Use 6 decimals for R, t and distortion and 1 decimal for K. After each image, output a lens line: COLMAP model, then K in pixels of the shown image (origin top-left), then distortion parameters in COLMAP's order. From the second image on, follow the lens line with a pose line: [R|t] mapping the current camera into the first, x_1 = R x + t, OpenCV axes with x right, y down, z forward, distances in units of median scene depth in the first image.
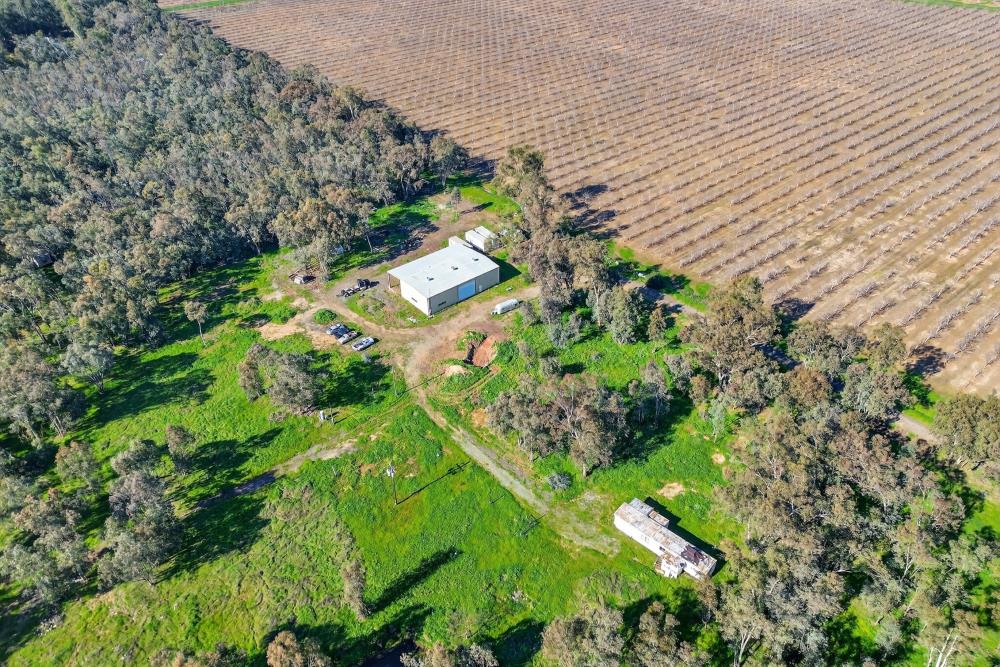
lens RADIAL K [[706.2, 0, 500.0], [0, 706.2, 333.5], [0, 0, 1]] dist [0.086299, -0.076777]
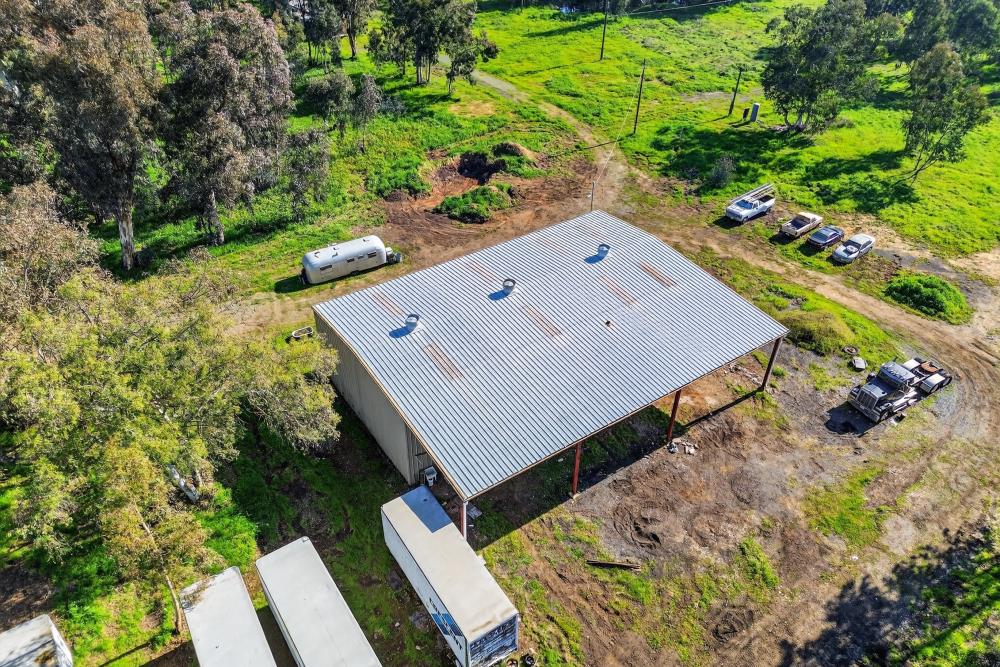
lens RADIAL K [[706.2, 0, 500.0], [0, 706.2, 333.5], [0, 0, 1]] dist [0.086299, -0.076777]
pose [[-0.994039, -0.076779, 0.077406, -0.077676], [0.053758, 0.272506, 0.960651, -0.300995], [-0.094851, 0.959086, -0.266754, 1.008831]]
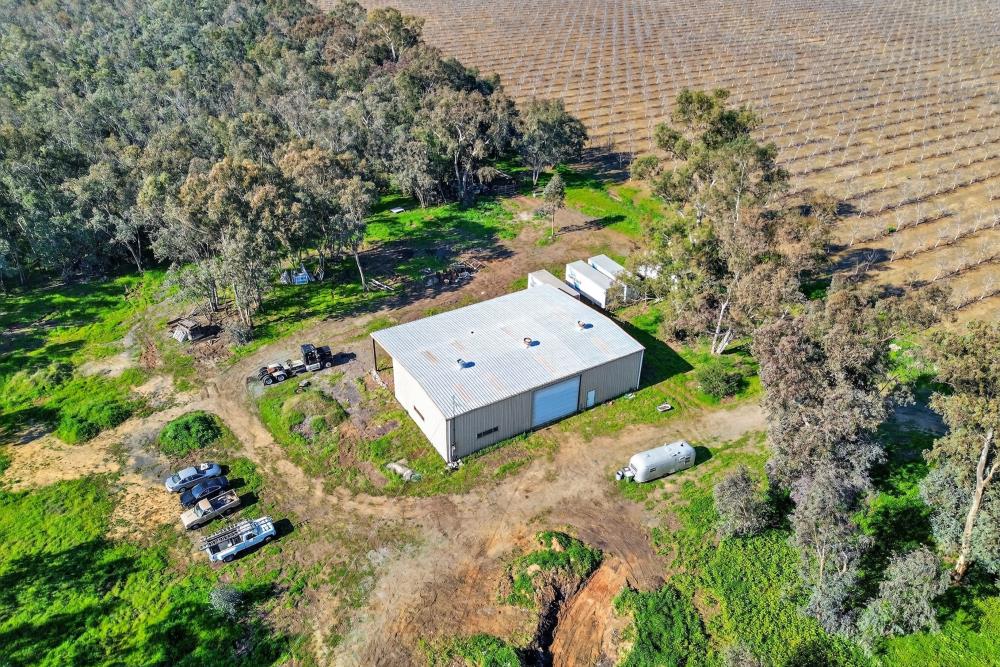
lens RADIAL K [[706.2, 0, 500.0], [0, 706.2, 333.5], [0, 0, 1]] dist [0.086299, -0.076777]
pose [[0.986584, 0.100432, -0.128704, -0.028964], [-0.110404, 0.991215, -0.072829, -0.061865], [0.120259, 0.086061, 0.989005, 0.563440]]
